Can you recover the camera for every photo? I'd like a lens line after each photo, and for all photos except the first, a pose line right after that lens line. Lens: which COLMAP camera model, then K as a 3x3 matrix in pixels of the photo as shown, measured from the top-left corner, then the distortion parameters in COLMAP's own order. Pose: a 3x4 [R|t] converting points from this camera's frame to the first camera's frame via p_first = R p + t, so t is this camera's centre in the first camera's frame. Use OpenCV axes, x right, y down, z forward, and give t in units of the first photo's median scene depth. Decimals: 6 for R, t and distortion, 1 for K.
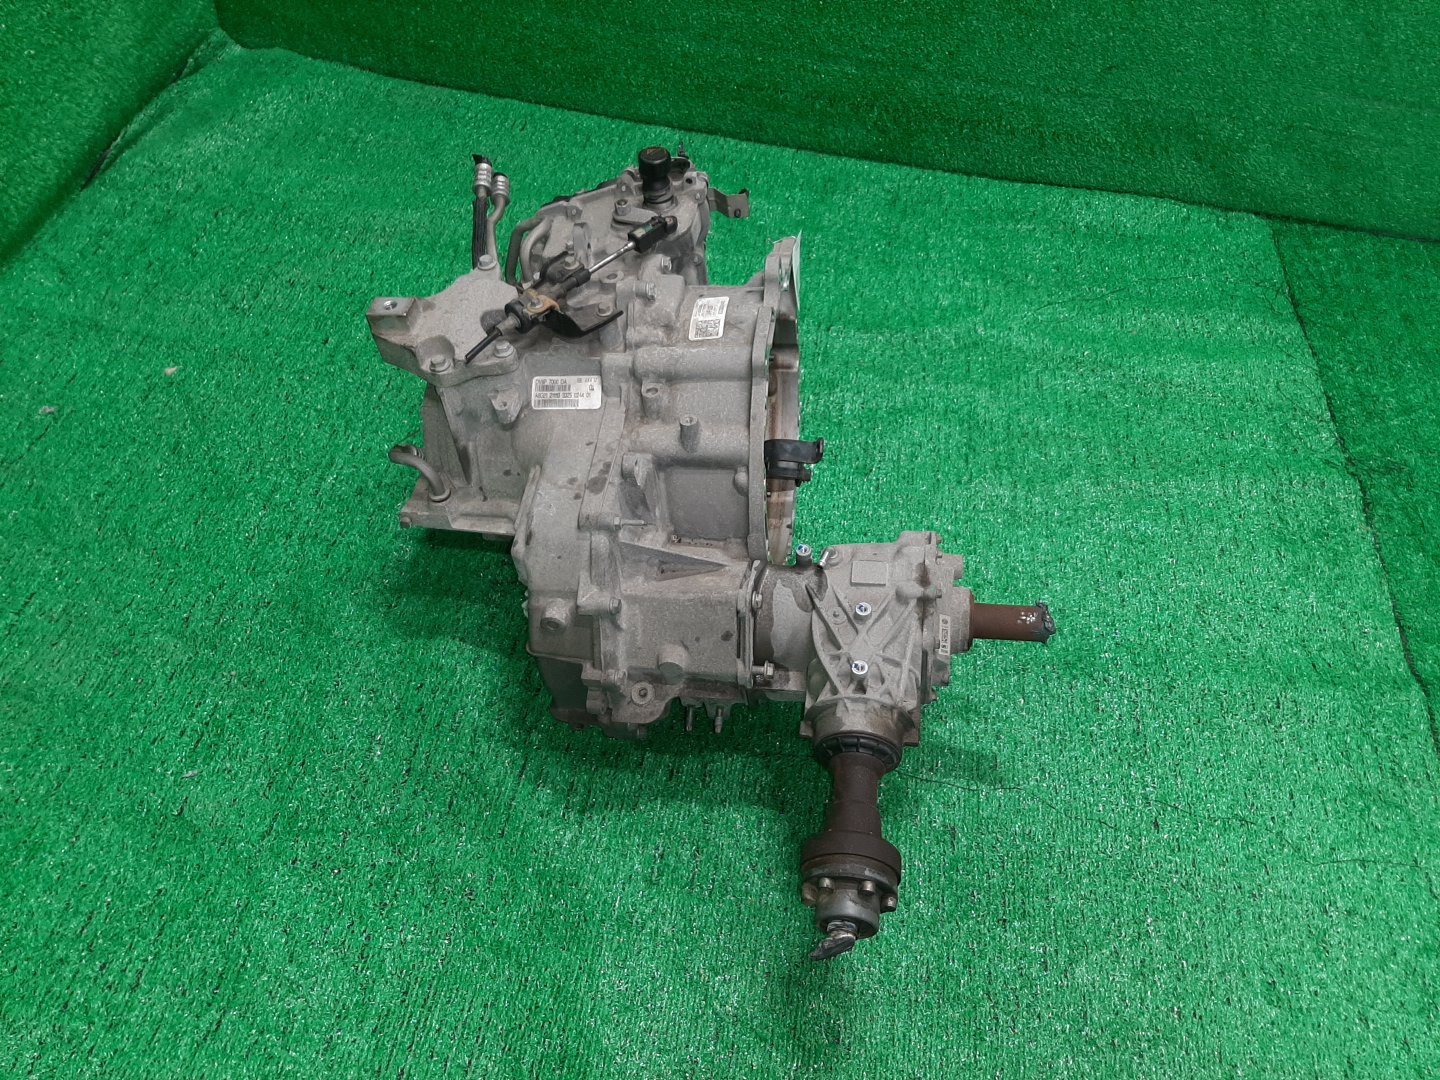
lens RADIAL K [[1098.2, 0, 720.0], [0, 1098.2, 540.0], [0, 0, 1]] dist [0.003682, 0.001143]
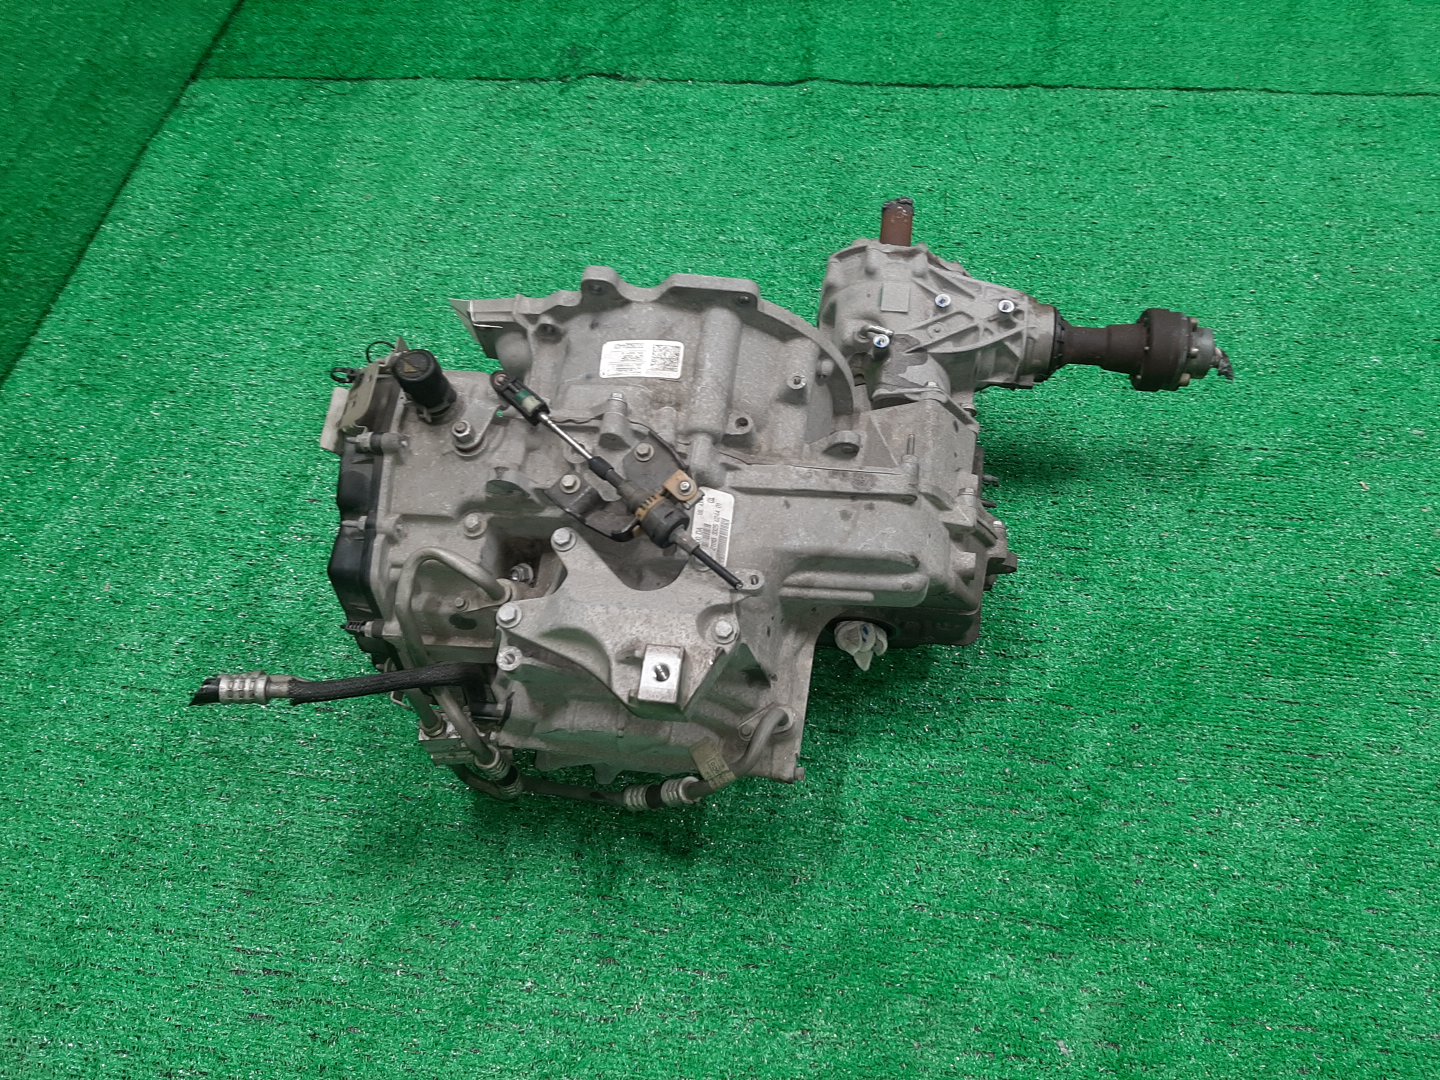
lens RADIAL K [[1098.2, 0, 720.0], [0, 1098.2, 540.0], [0, 0, 1]] dist [0.003682, 0.001143]
pose [[0.000473, -0.882110, 0.471043, -0.550644], [0.813130, 0.274525, 0.513279, -0.566993], [-0.582082, 0.382777, 0.717400, 0.403888]]
